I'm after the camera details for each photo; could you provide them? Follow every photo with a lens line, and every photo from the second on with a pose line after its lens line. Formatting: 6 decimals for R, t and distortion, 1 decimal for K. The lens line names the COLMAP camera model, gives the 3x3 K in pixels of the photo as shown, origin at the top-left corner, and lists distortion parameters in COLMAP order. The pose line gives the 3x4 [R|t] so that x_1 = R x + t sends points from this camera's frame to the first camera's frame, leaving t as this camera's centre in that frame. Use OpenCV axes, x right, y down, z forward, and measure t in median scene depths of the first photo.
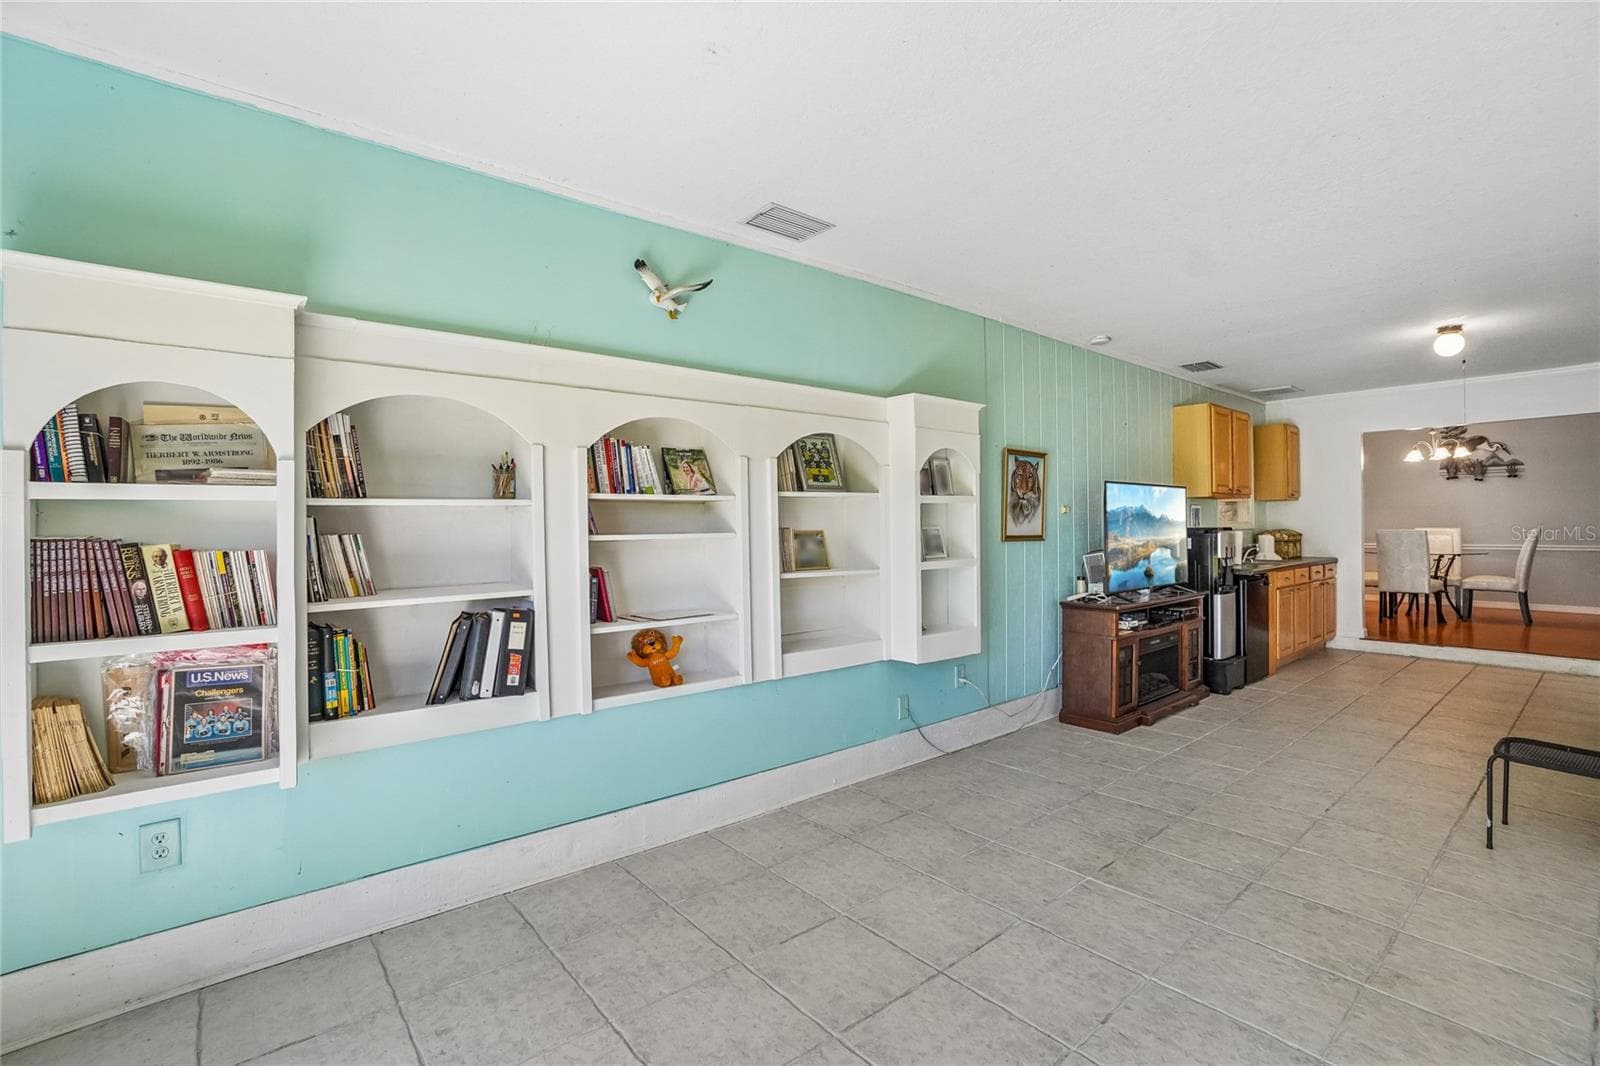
lens RADIAL K [[699.0, 0, 797.1], [0, 699.0, 525.4], [0, 0, 1]] dist [-0.060235, 0.018268]
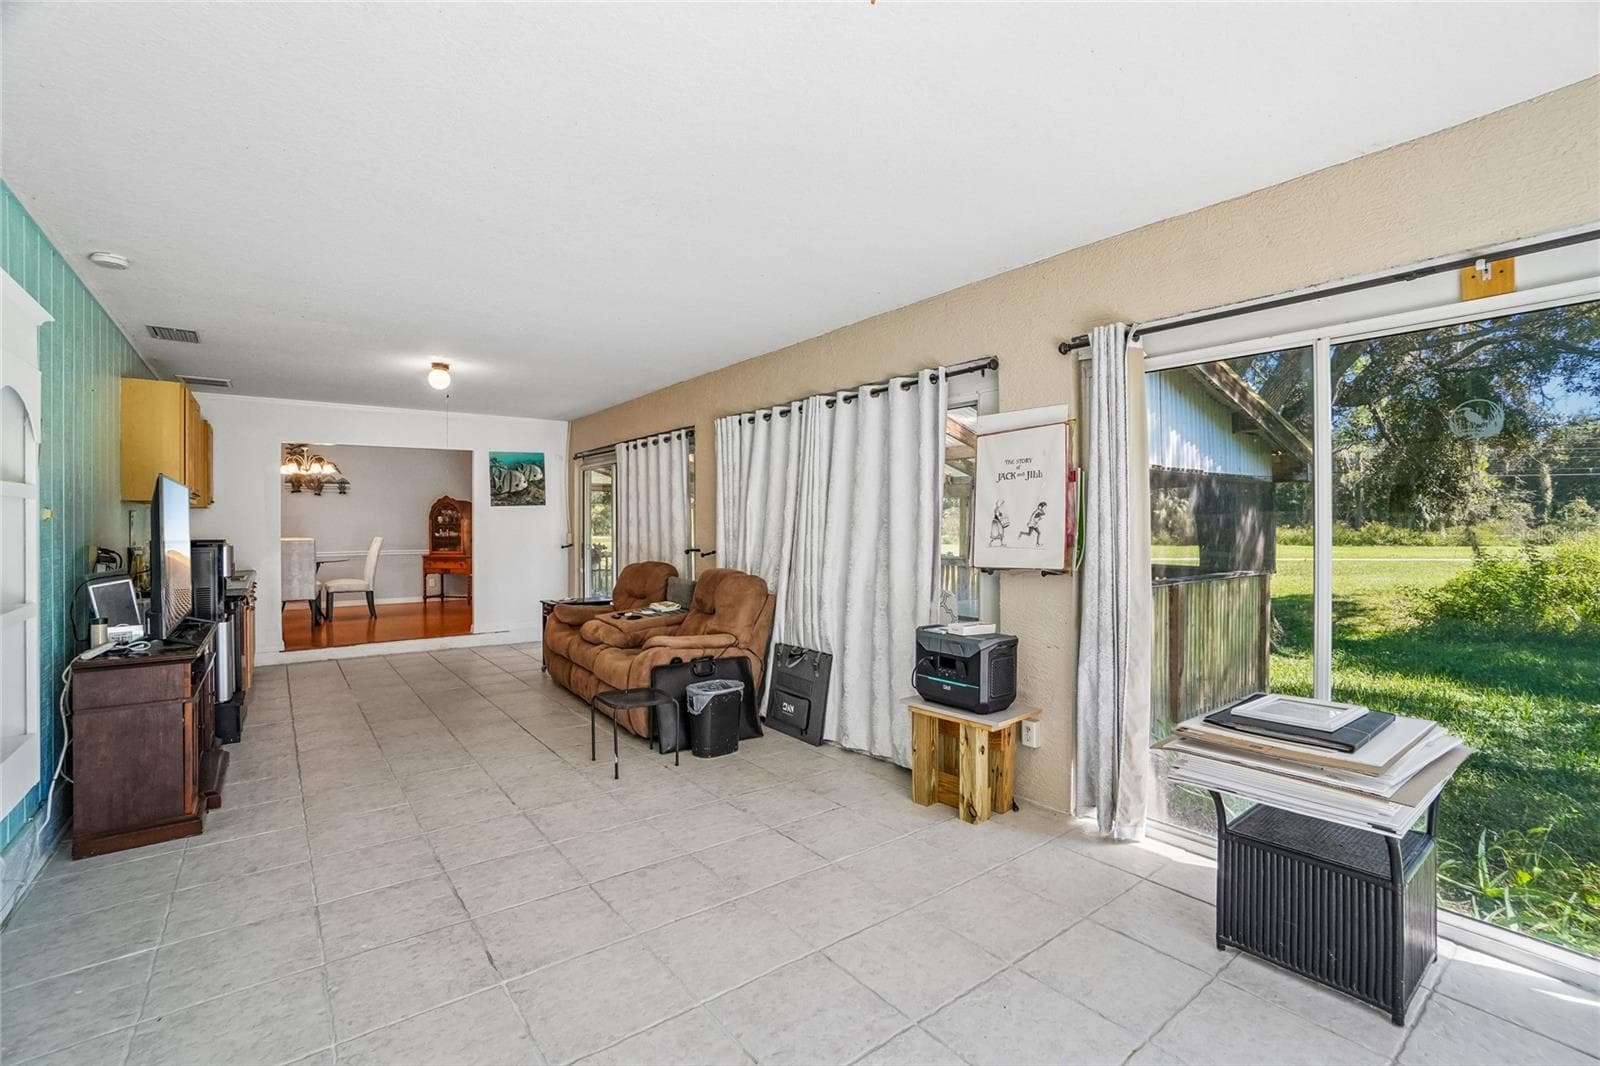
lens RADIAL K [[699.0, 0, 797.1], [0, 699.0, 525.4], [0, 0, 1]] dist [-0.060235, 0.018268]
pose [[0.053226, 0.005562, 0.998567, -0.187542], [0.009644, 0.999935, -0.006084, -0.004046], [-0.998536, 0.009954, 0.053169, 0.333125]]
